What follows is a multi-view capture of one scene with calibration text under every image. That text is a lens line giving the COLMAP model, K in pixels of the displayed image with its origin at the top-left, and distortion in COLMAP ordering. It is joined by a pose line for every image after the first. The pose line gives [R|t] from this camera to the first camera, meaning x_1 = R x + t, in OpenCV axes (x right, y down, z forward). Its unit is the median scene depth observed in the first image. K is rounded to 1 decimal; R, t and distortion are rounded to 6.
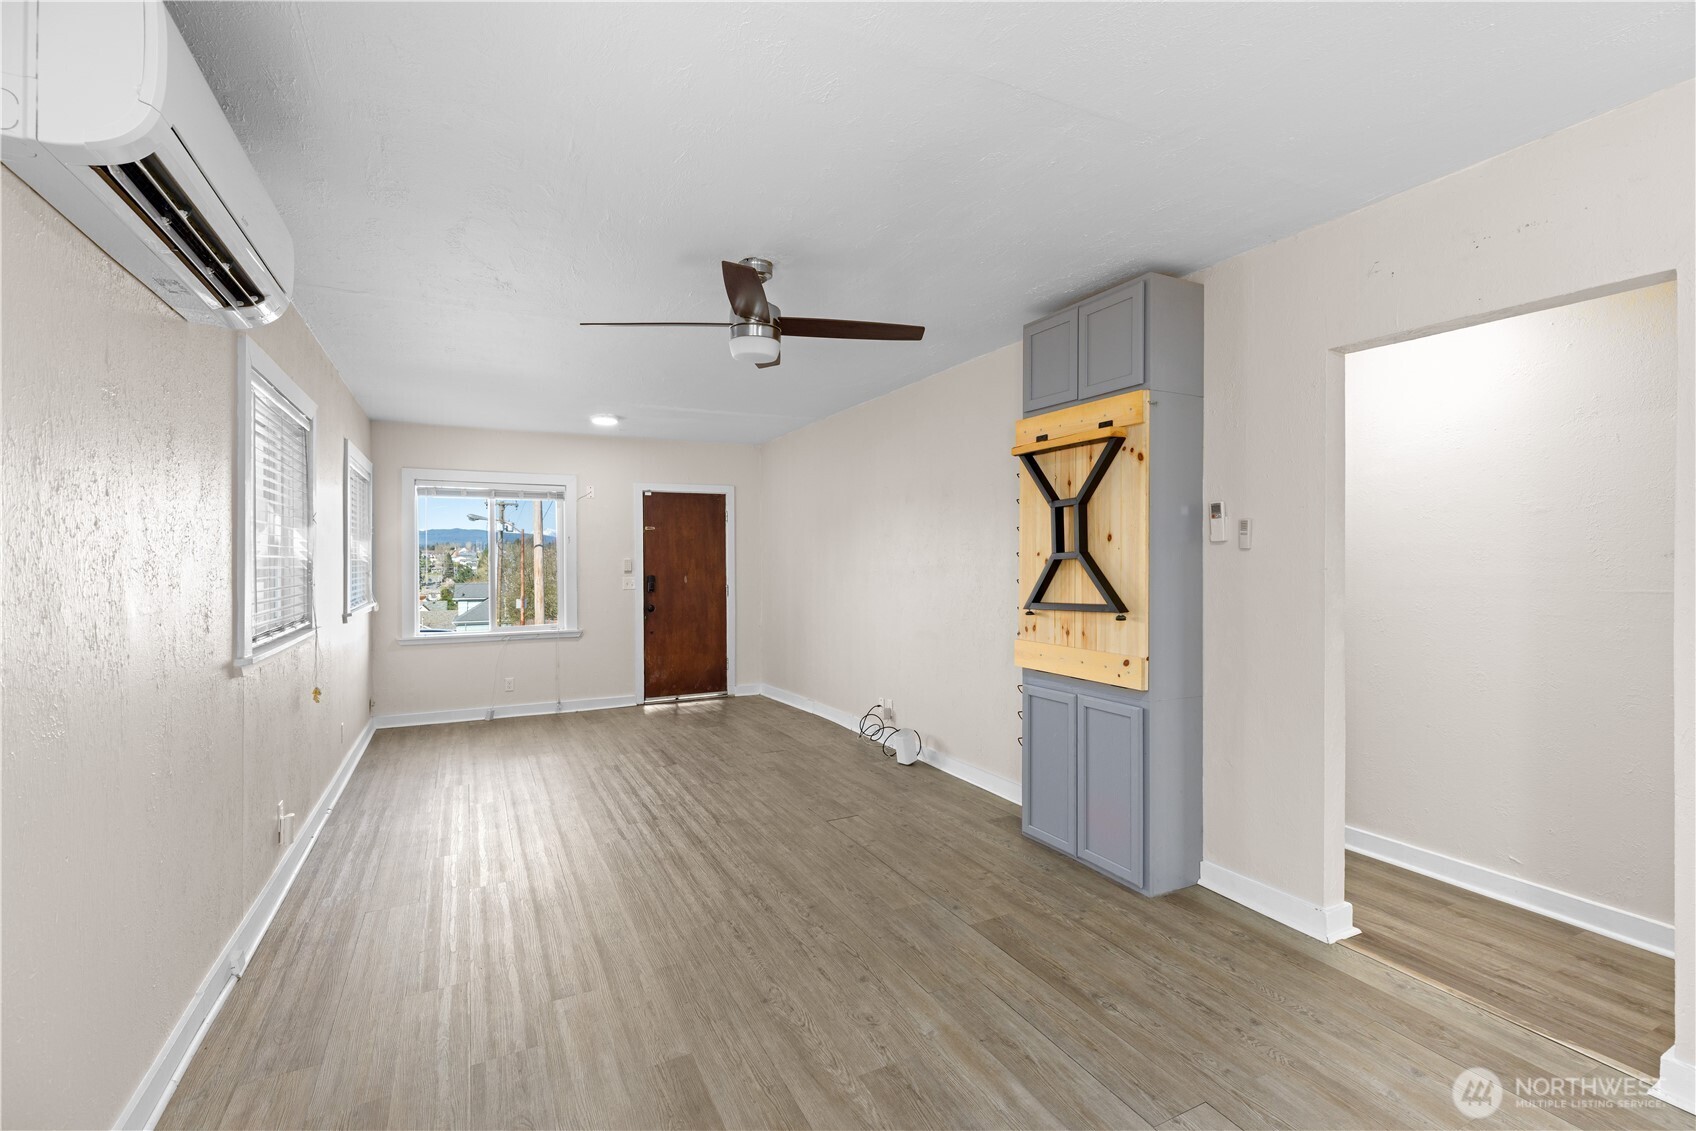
lens RADIAL K [[757.1, 0, 861.6], [0, 757.1, 557.6], [0, 0, 1]] dist [0.003263, 0.001029]
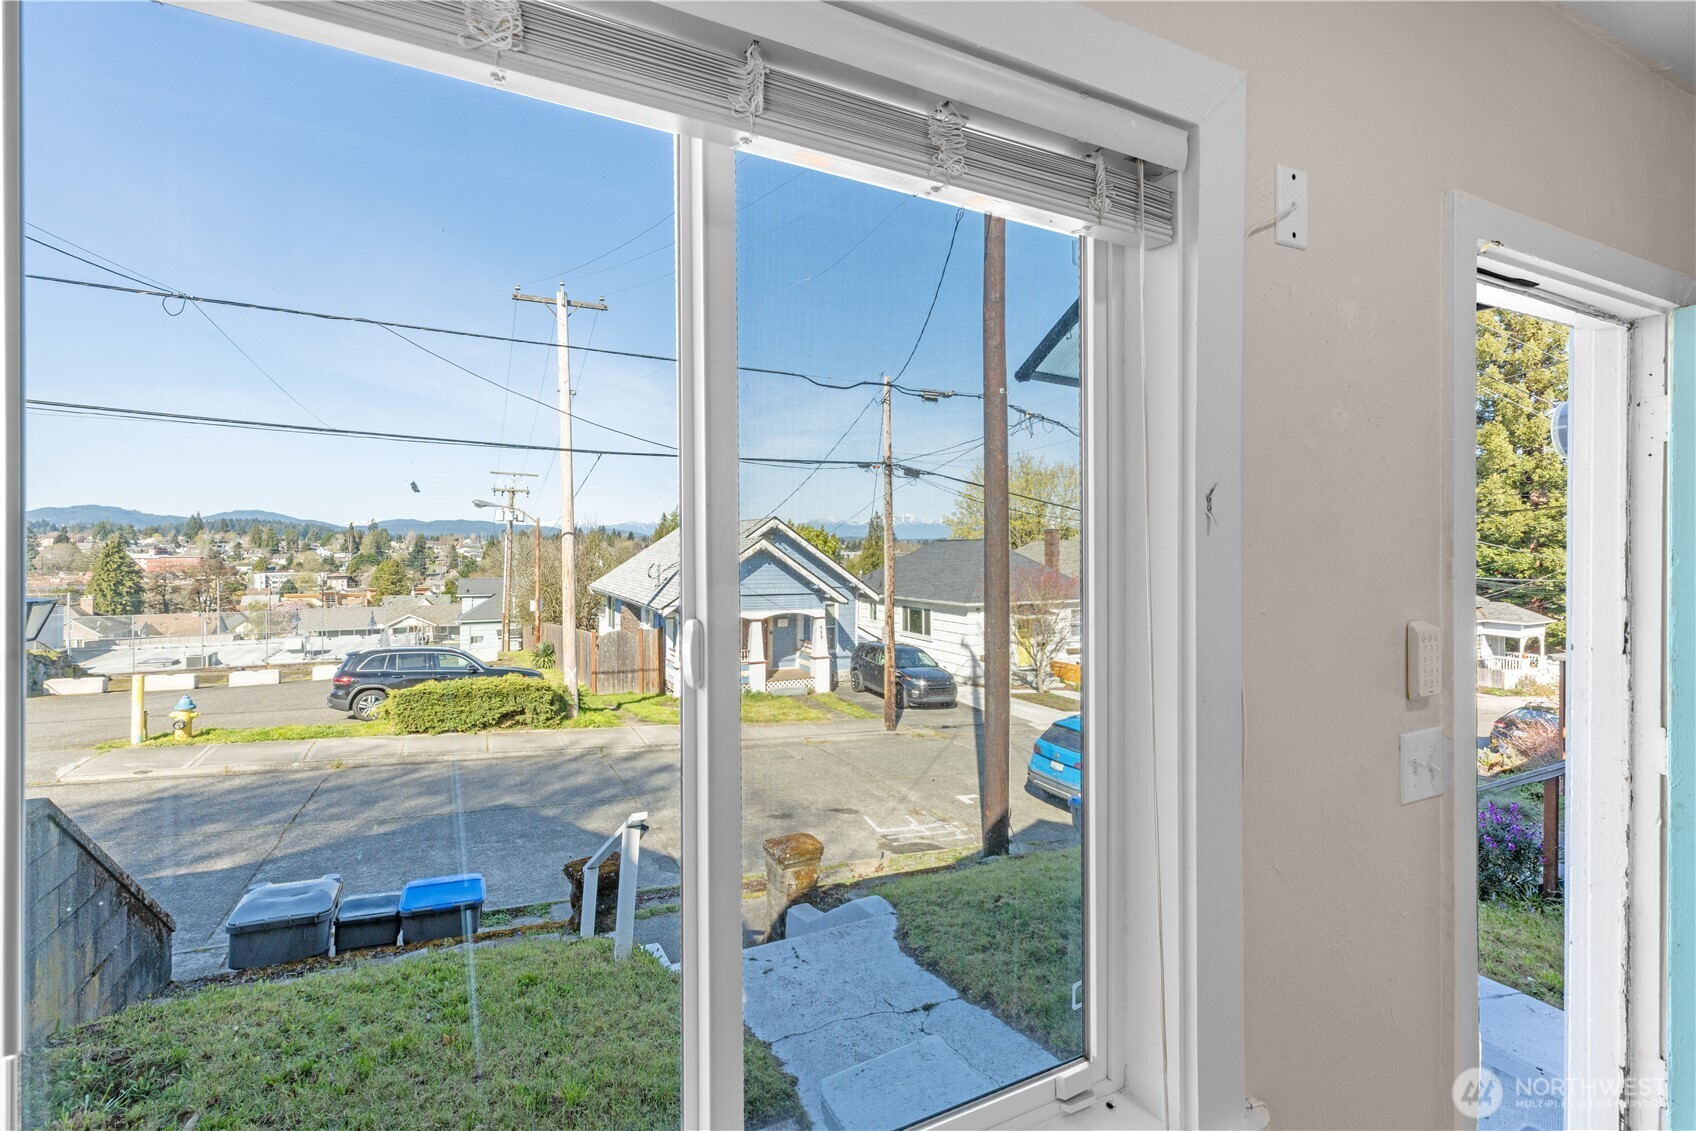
lens RADIAL K [[757.1, 0, 861.6], [0, 757.1, 557.6], [0, 0, 1]] dist [0.003263, 0.001029]
pose [[0.999981, 0.004141, -0.004489, -0.447373], [-0.004098, 0.999947, 0.009455, -0.015434], [0.004528, -0.009436, 0.999945, 0.849250]]
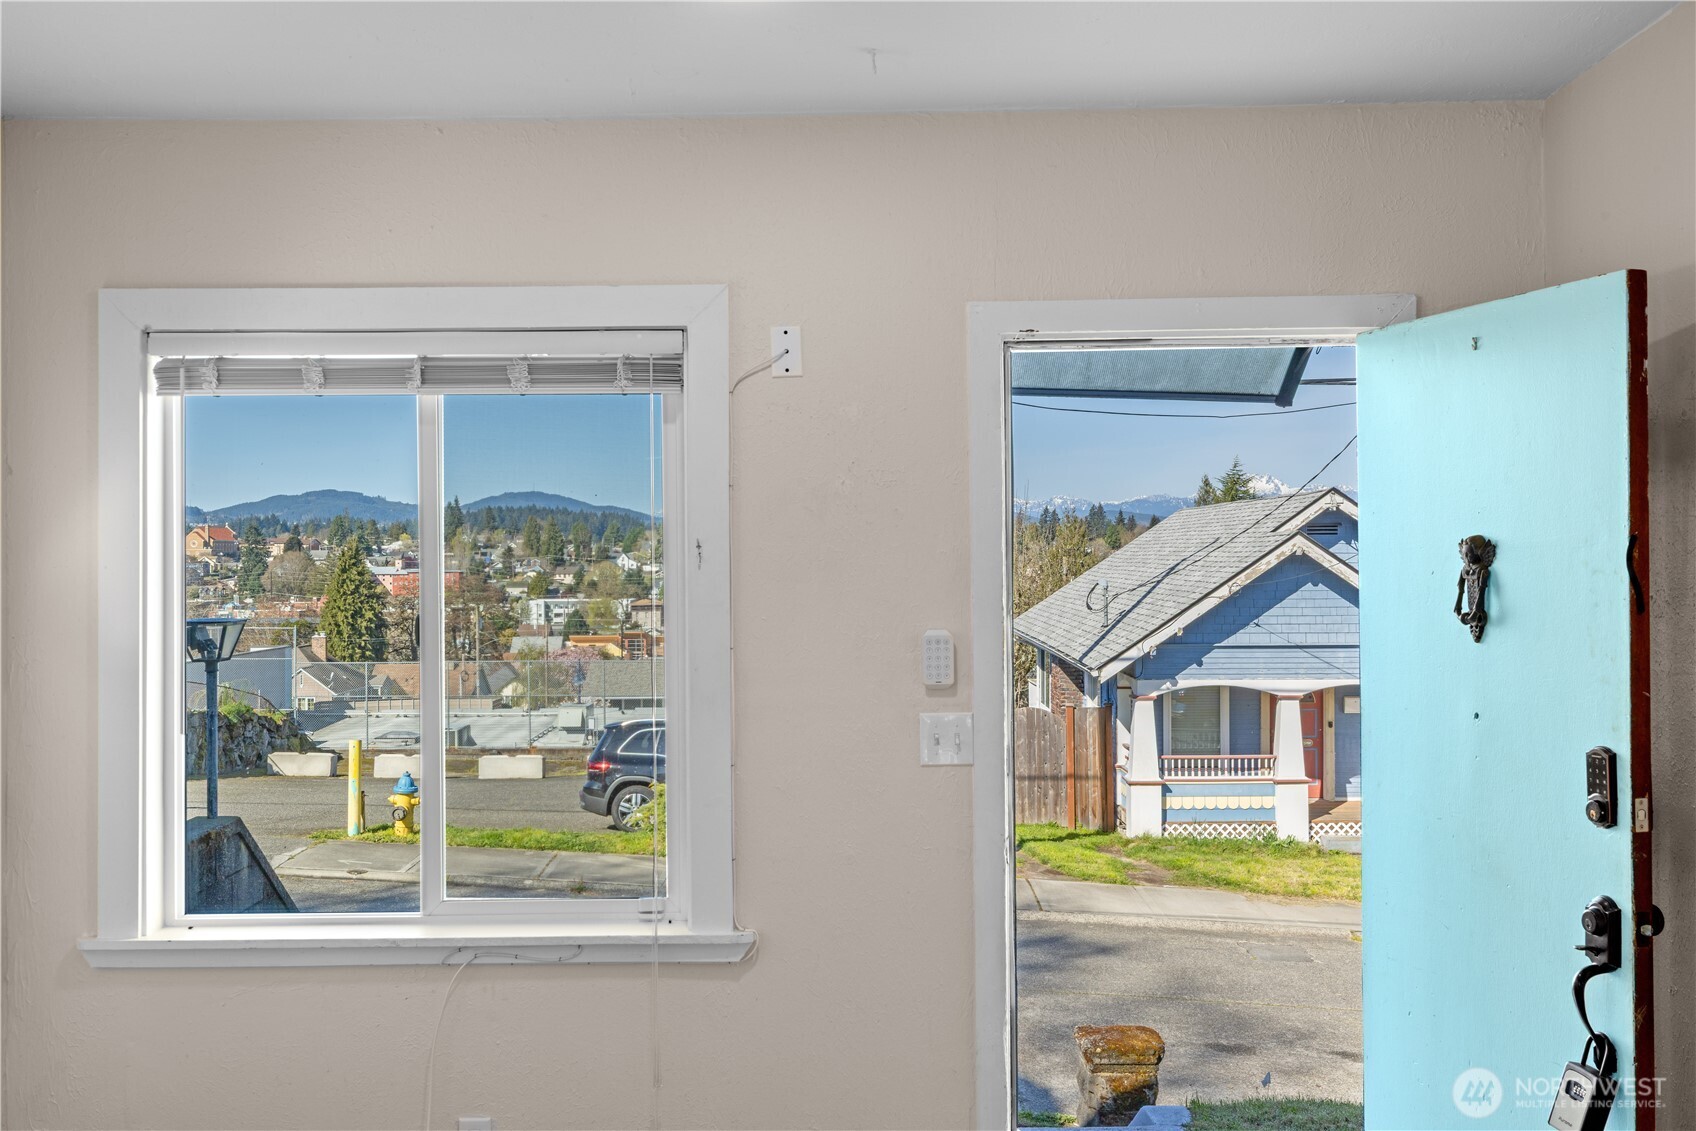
lens RADIAL K [[1622.7, 0, 868.1], [0, 1622.7, 560.1], [0, 0, 1]] dist [-0.000325, -0.003769]
pose [[0.889423, -0.001876, -0.457081, -0.105403], [0.003836, 0.999987, 0.003360, -0.022986], [0.457069, -0.004742, 0.889419, 0.567235]]
